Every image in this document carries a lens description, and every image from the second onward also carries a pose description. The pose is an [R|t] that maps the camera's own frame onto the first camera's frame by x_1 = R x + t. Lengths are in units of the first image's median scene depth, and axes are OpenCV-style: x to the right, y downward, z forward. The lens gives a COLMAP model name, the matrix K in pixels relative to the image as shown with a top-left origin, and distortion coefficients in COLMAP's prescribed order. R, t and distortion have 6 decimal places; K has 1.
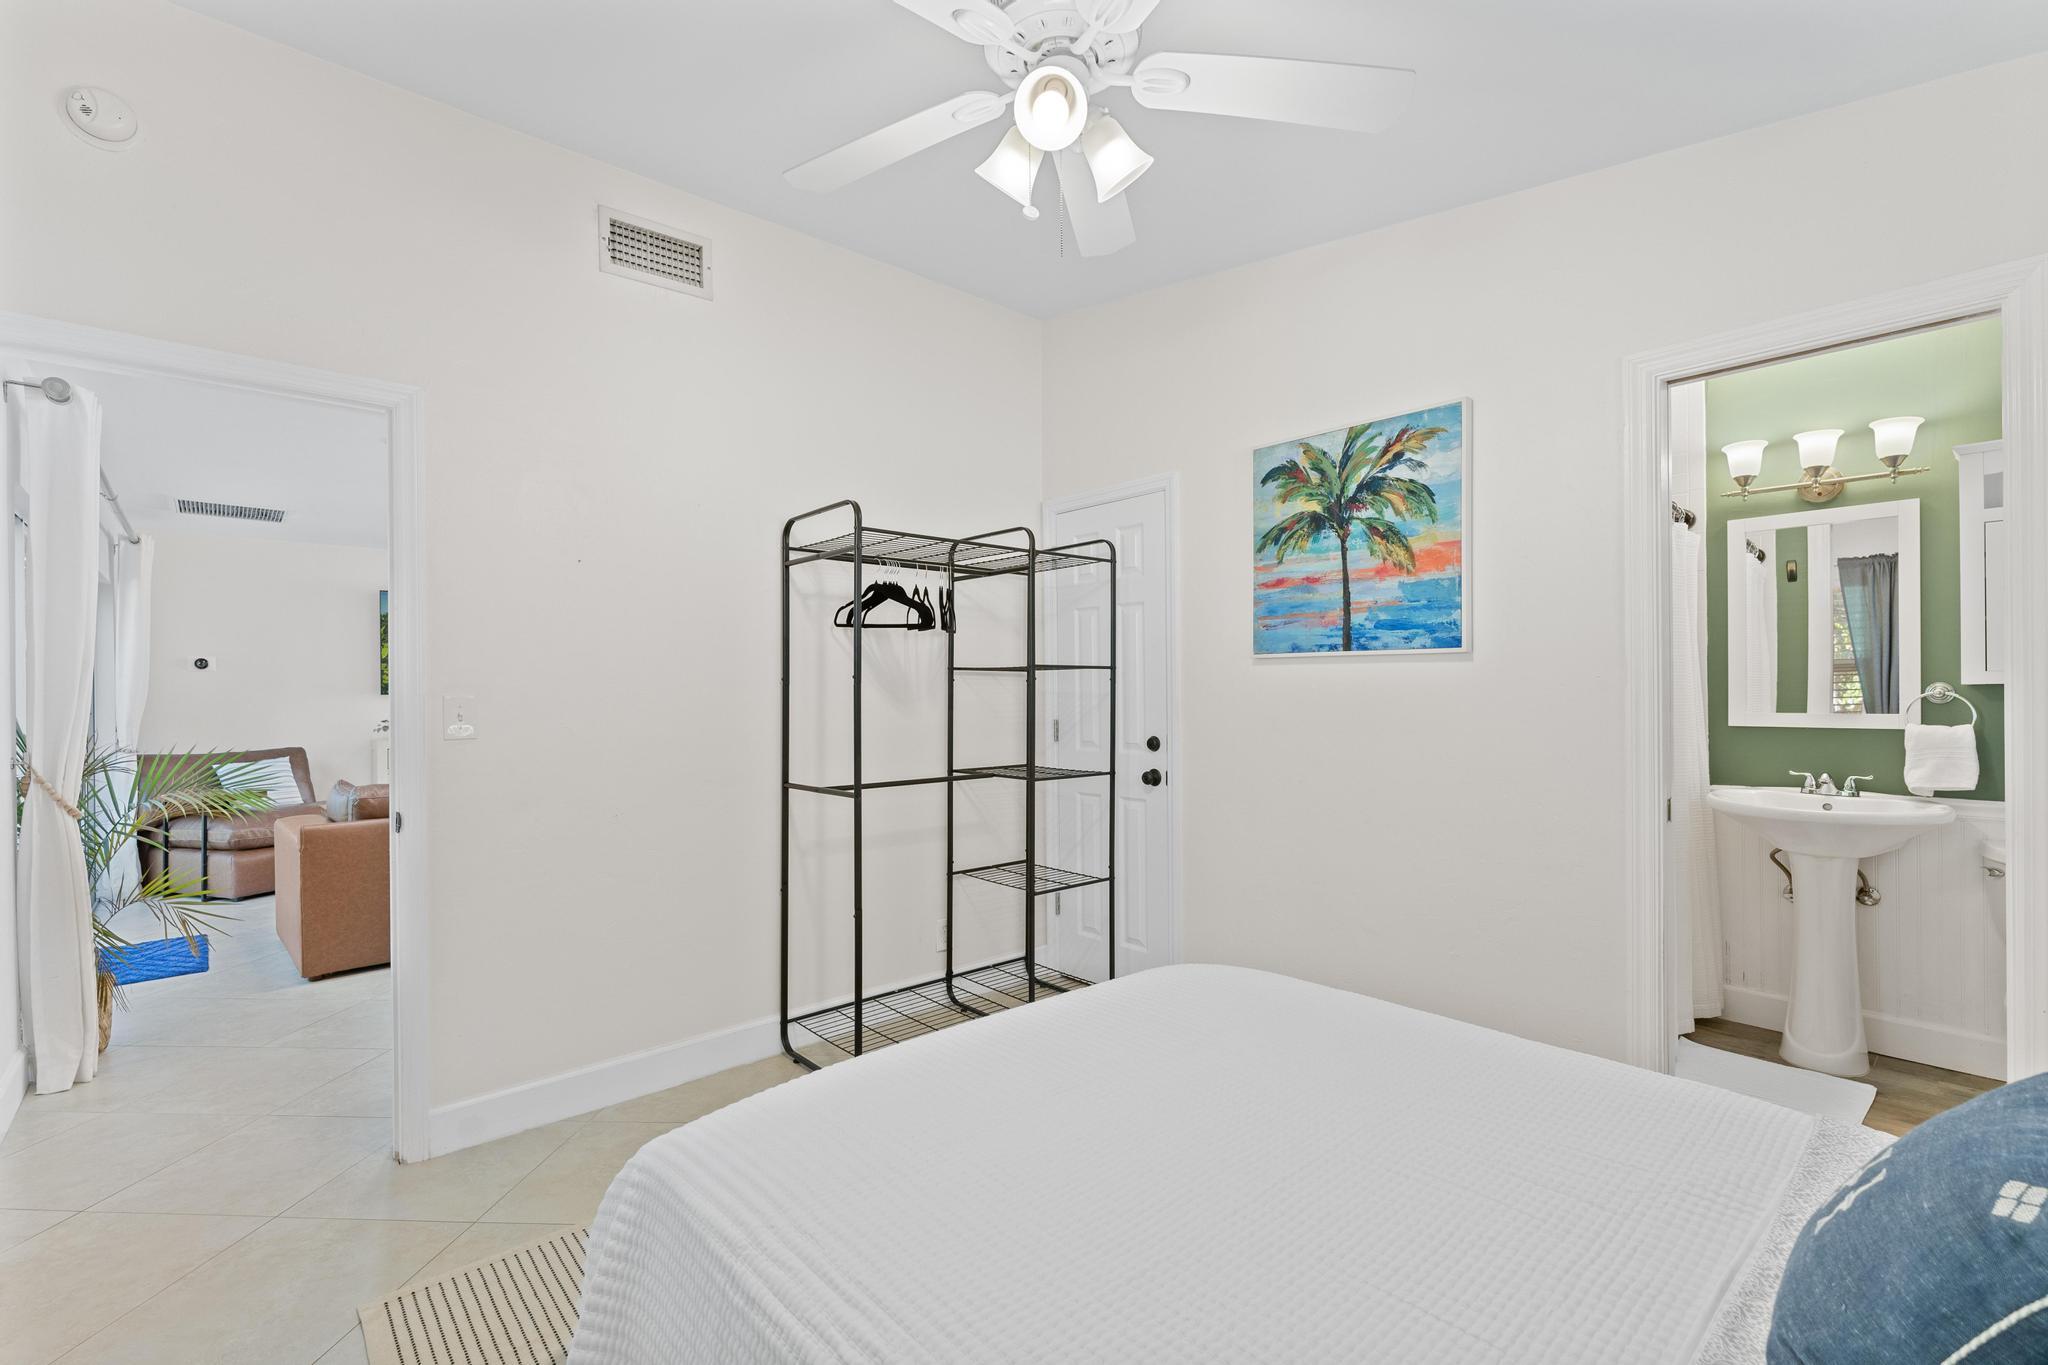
lens RADIAL K [[913.4, 0, 1023.9], [0, 913.4, 690.0], [0, 0, 1]] dist [0.000325, -0.000722]
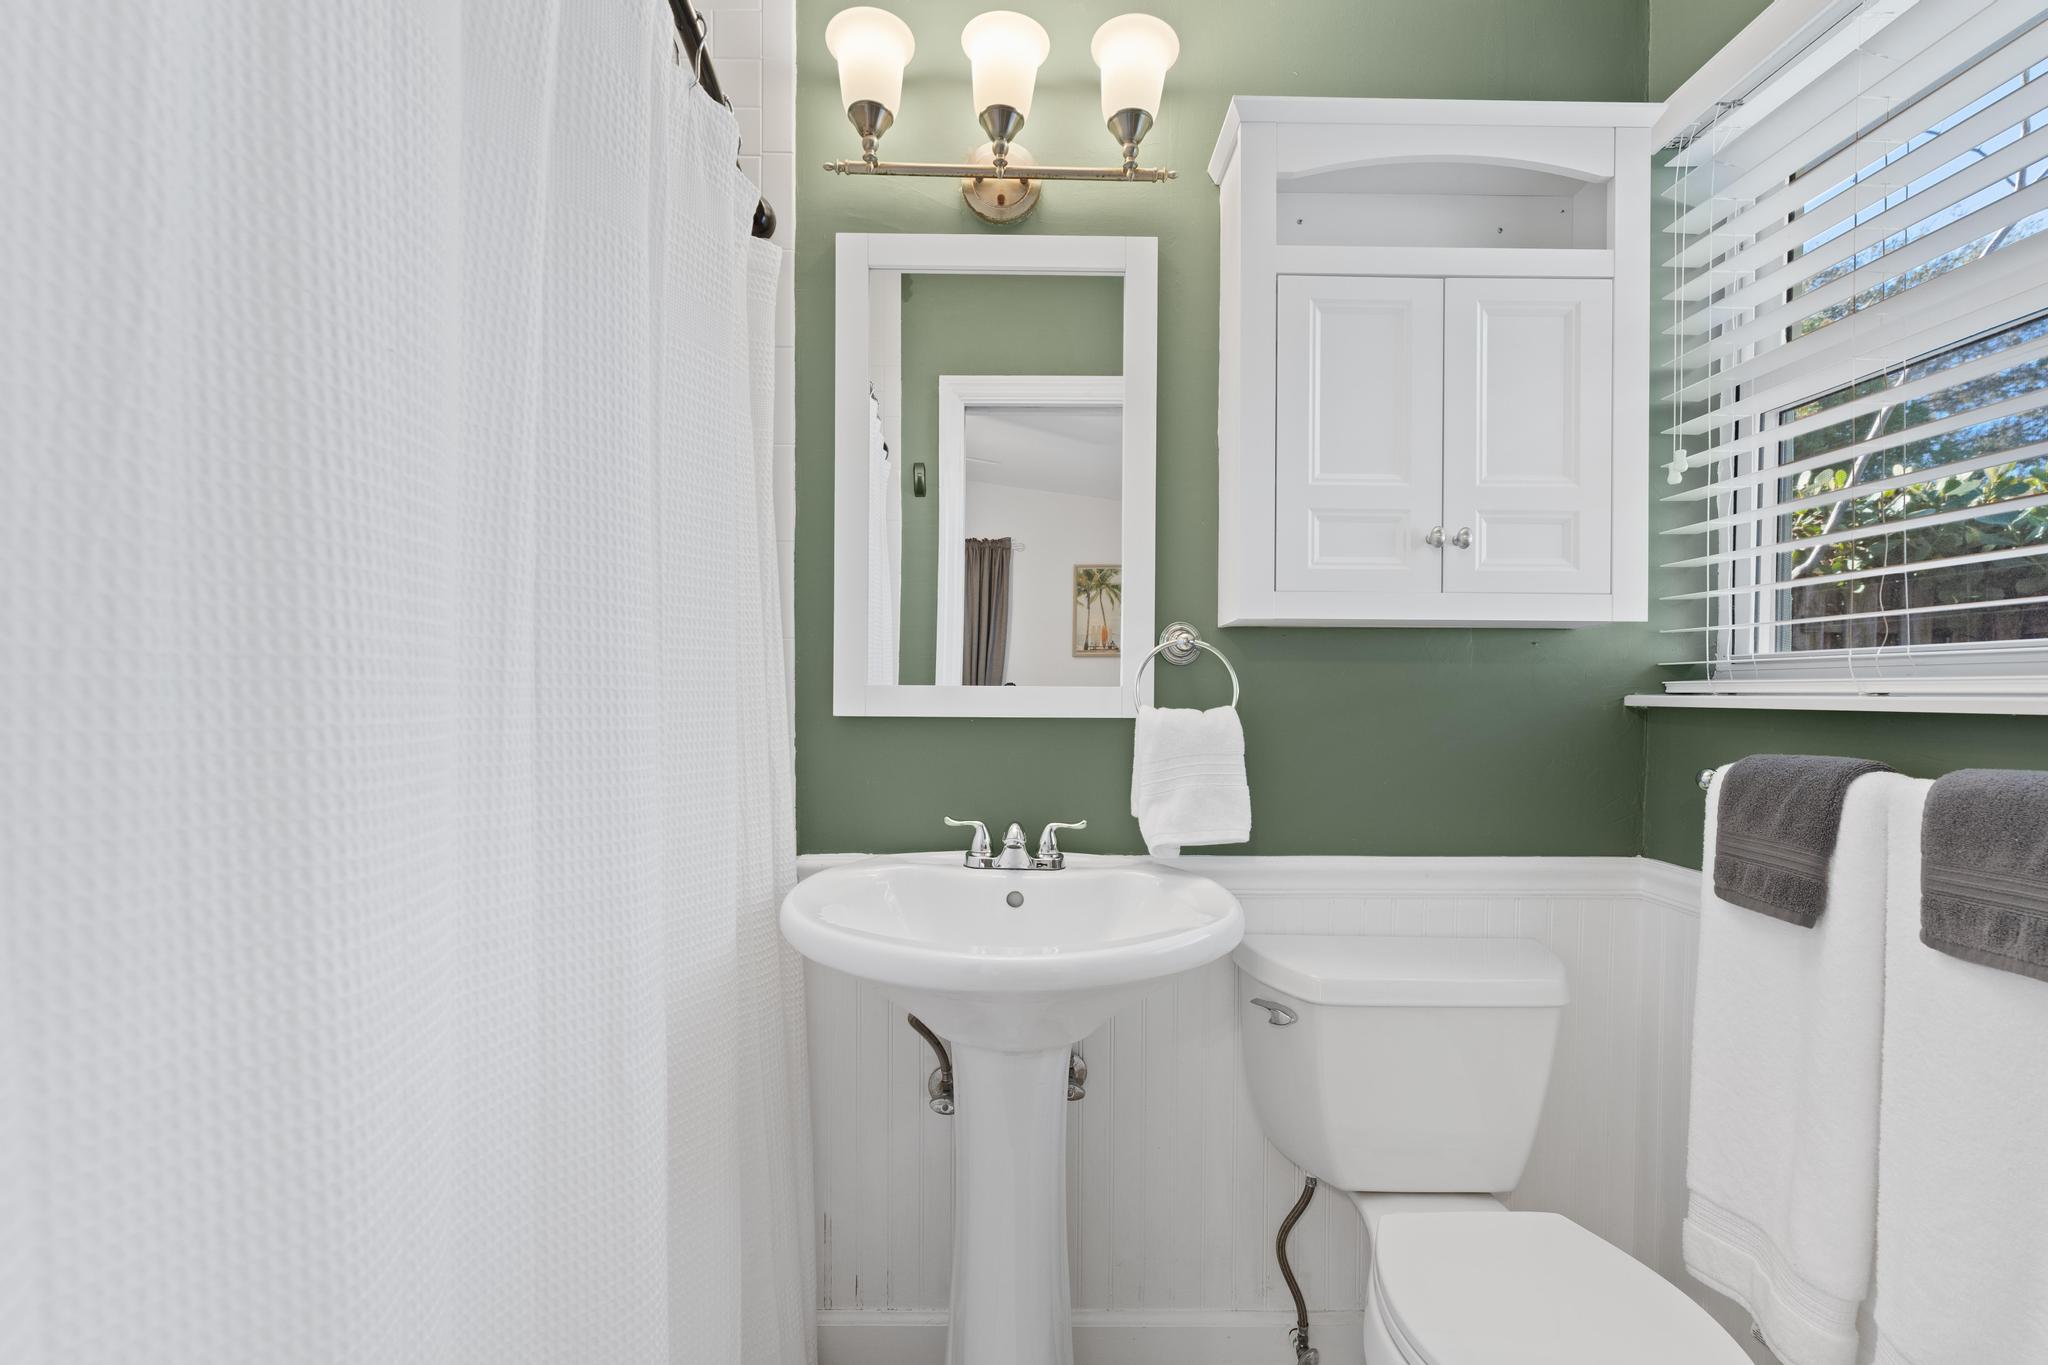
lens RADIAL K [[913.4, 0, 1023.1], [0, 913.4, 700.3], [0, 0, 1]] dist [0.000325, -0.000722]
pose [[0.658920, 0.006129, 0.752188, 0.553407], [-0.009395, 0.999956, 0.000083, 0.033202], [-0.752154, -0.007121, 0.658949, 0.709370]]
